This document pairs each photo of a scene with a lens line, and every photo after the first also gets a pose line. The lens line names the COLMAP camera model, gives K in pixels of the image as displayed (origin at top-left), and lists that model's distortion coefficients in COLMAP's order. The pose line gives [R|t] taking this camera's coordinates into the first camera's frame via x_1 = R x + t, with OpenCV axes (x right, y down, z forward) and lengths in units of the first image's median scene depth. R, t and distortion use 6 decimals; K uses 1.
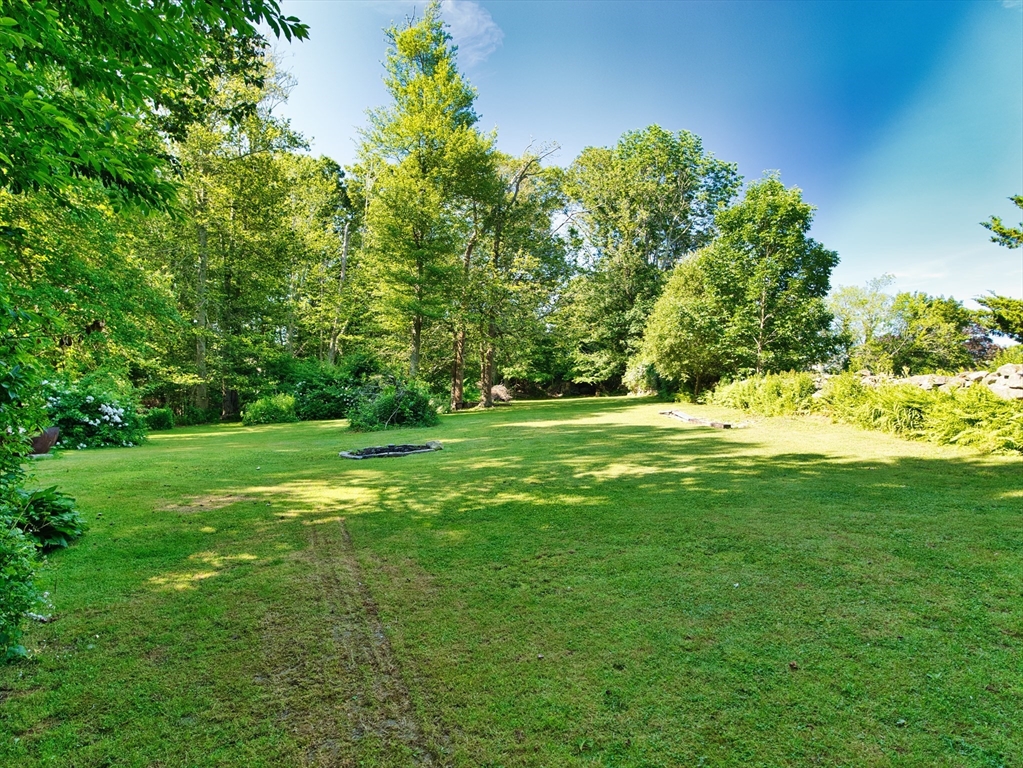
lens RADIAL K [[597.5, 0, 511.5], [0, 597.5, 384.0], [0, 0, 1]] dist [-0.036238, 0.030533]
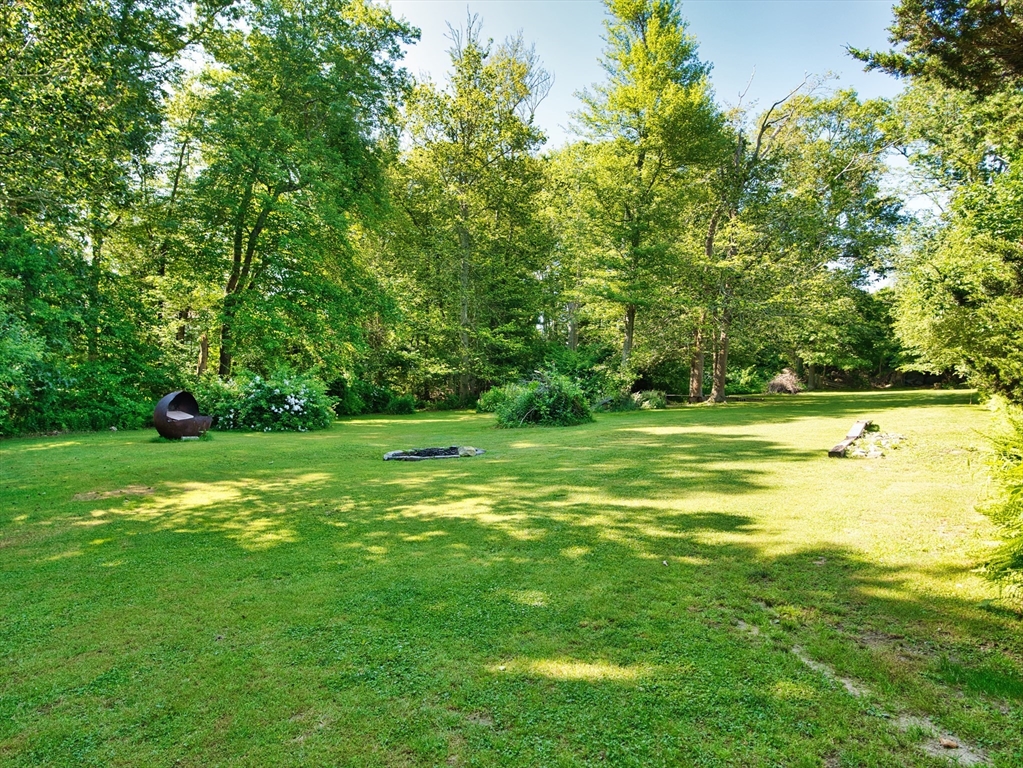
lens RADIAL K [[612.8, 0, 506.1], [0, 612.8, 388.2], [0, 0, 1]] dist [-0.037730, 0.019679]
pose [[0.842964, 0.020054, -0.537596, 0.208359], [-0.001351, 0.999381, 0.035162, -0.014999], [0.537969, -0.028914, 0.842469, 0.099418]]
